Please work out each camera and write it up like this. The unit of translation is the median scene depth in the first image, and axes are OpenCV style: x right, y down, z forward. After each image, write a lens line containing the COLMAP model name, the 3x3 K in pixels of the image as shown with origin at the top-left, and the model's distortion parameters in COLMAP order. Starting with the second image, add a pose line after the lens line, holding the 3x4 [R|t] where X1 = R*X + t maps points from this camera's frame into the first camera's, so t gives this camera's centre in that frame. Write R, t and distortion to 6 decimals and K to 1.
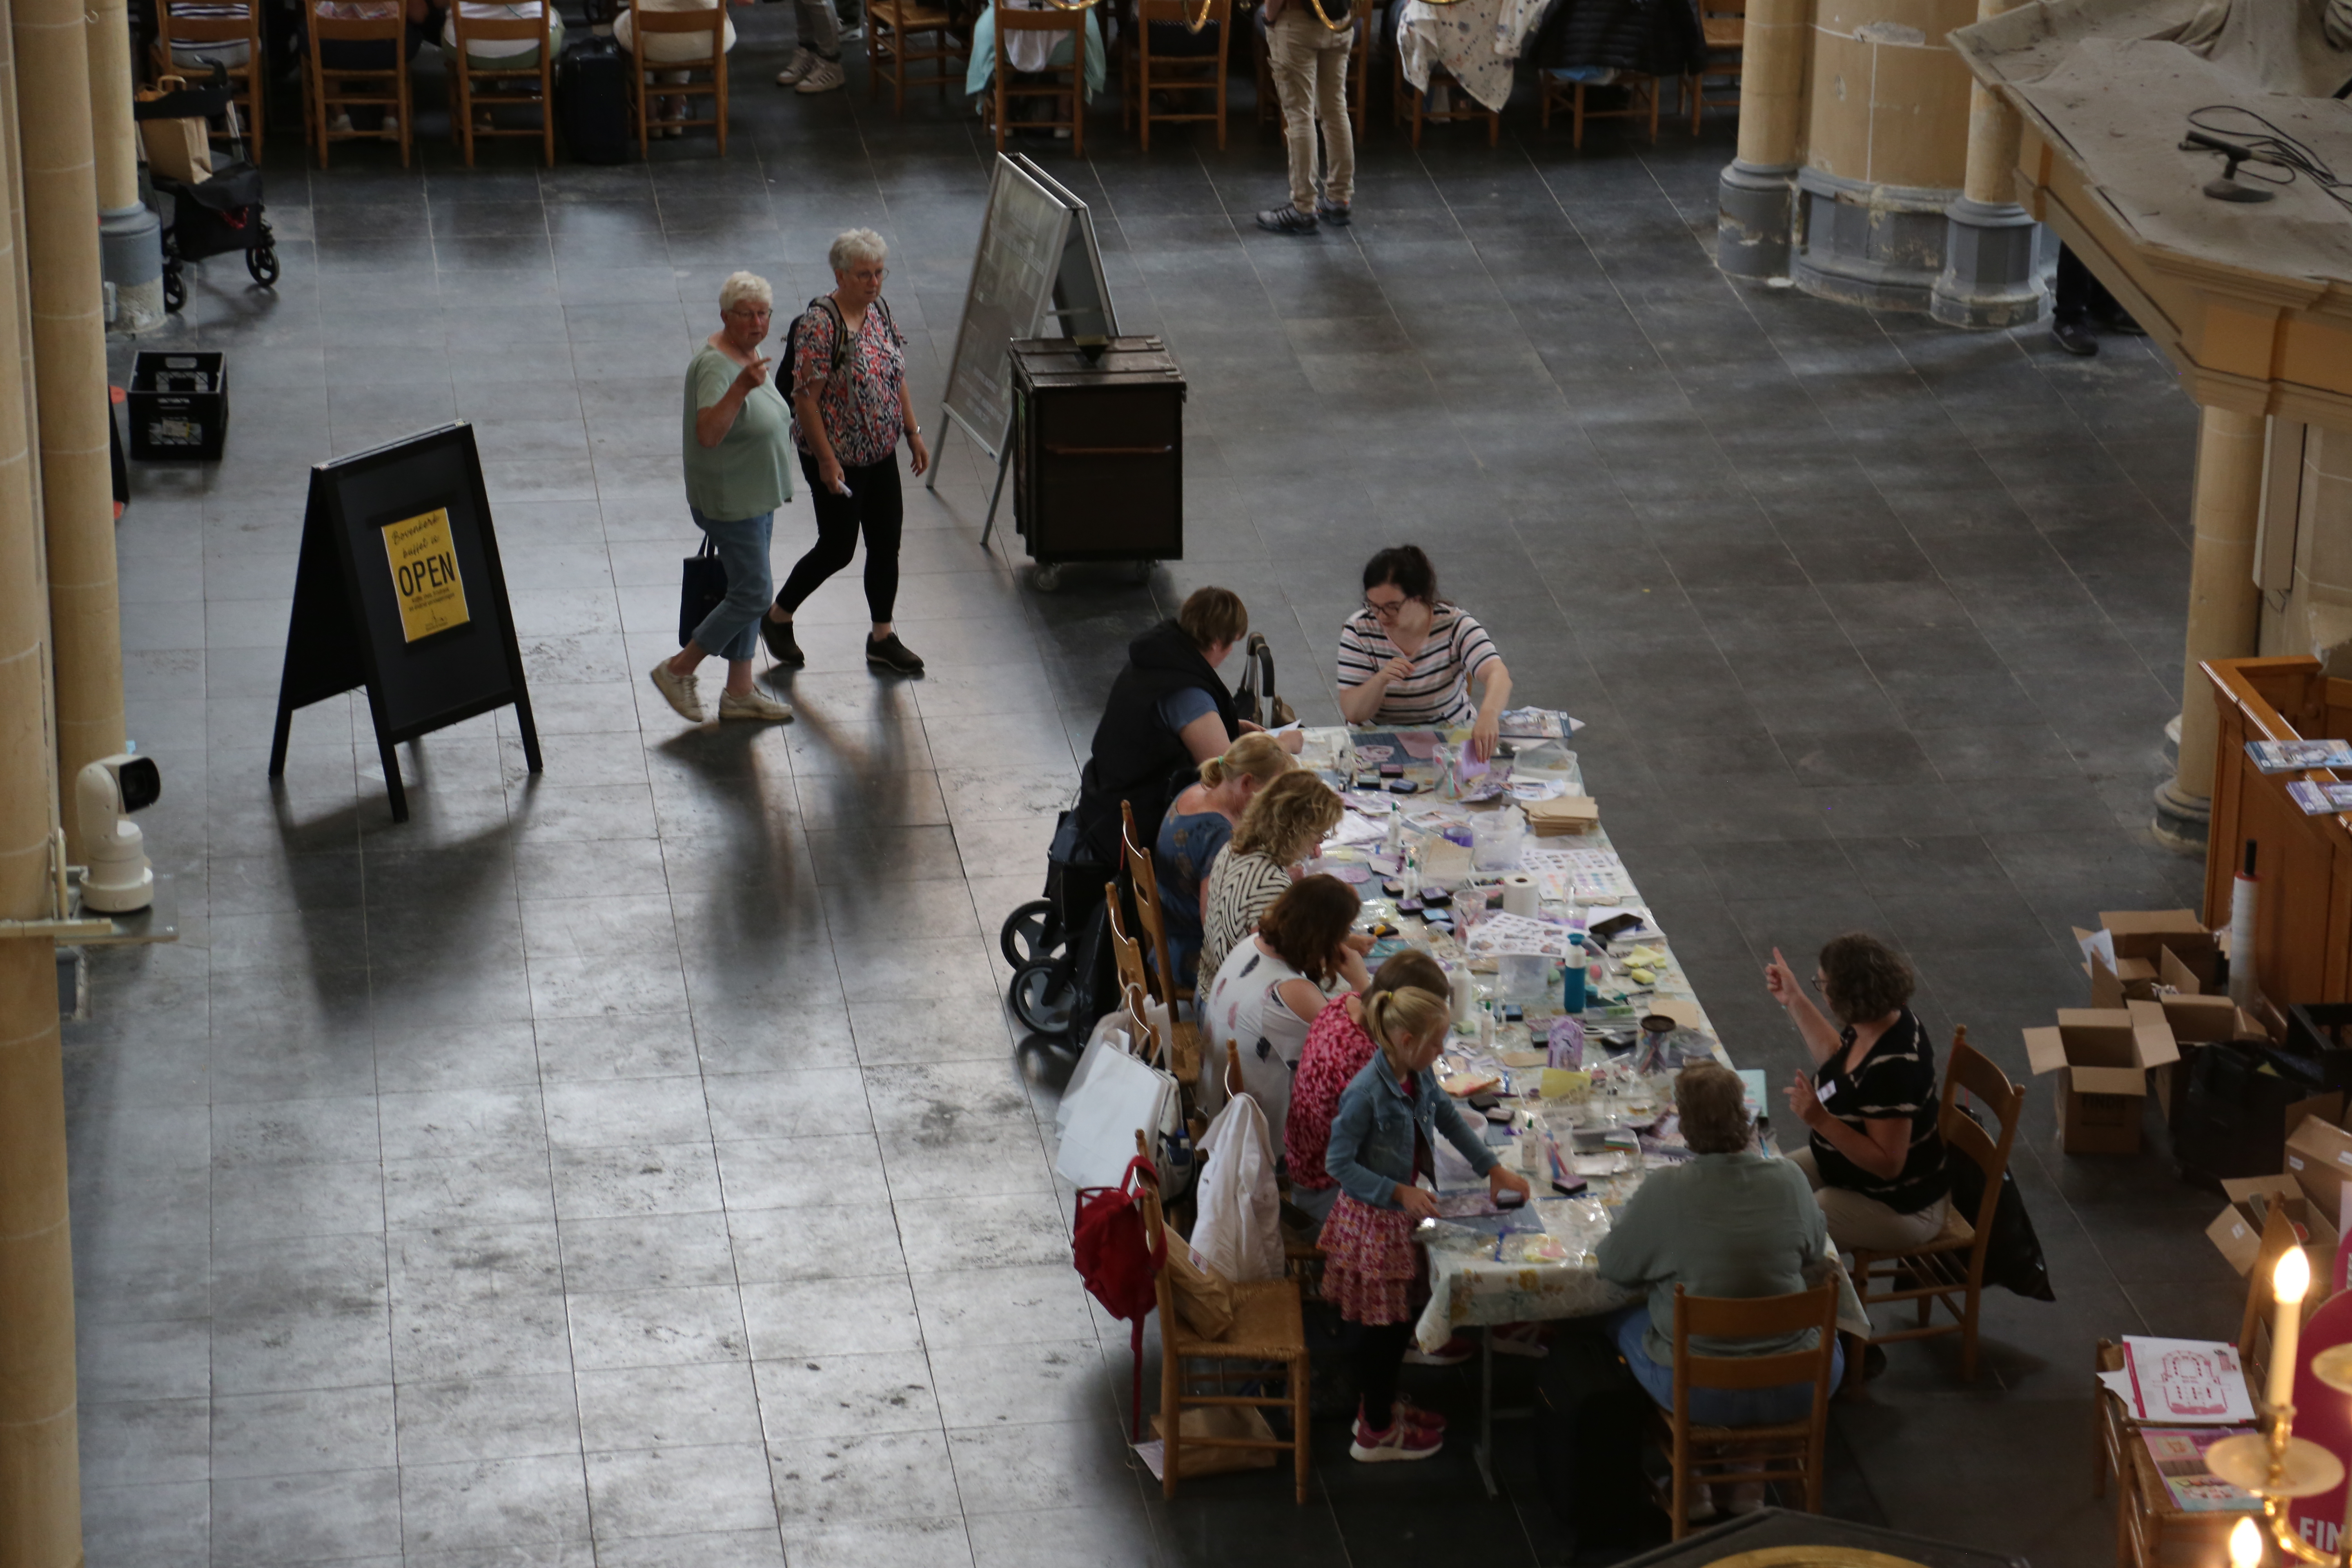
lens RADIAL K [[6805.9, 0, 1184.6], [0, 6805.9, 793.7], [0, 0, 1]] dist [0.808391, 0.000000]
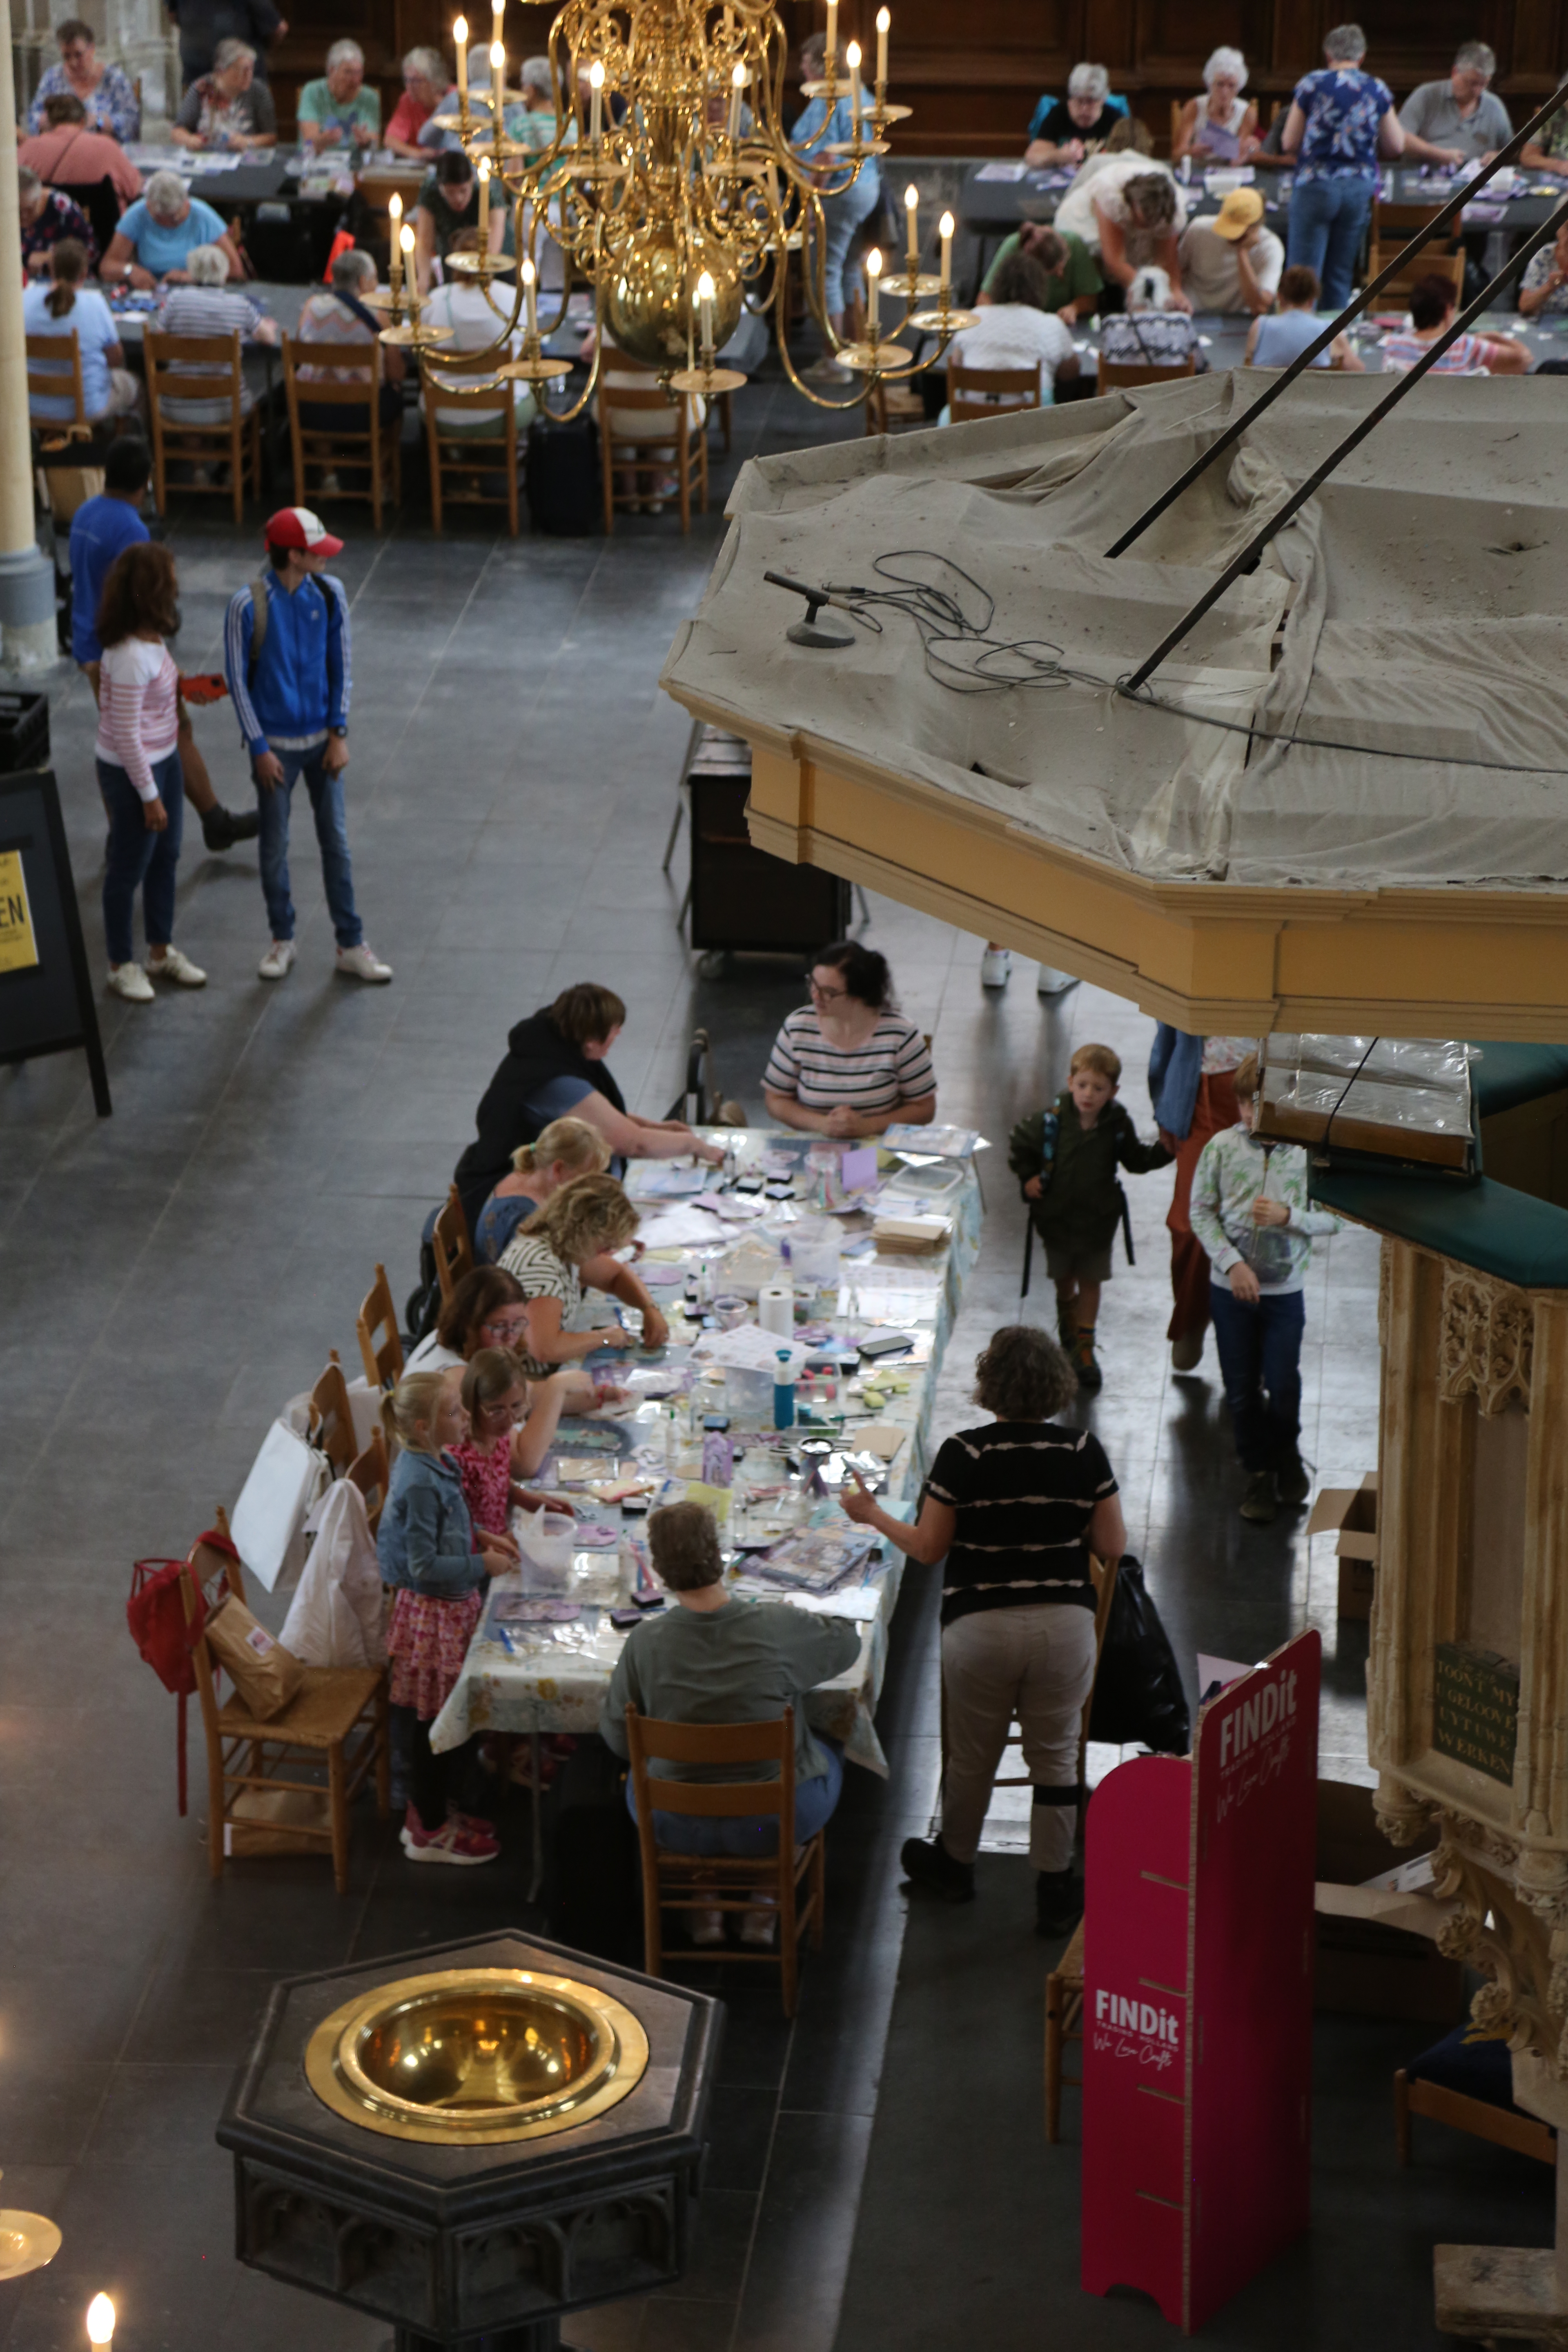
lens RADIAL K [[6805.9, 0, 785.3], [0, 6805.9, 1169.3], [0, 0, 1]] dist [0.808391, 0.000000]
pose [[0.969733, 0.078908, -0.231065, 0.299191], [-0.079183, 0.996827, 0.008095, -0.014427], [0.230971, 0.010446, 0.972905, 0.040841]]
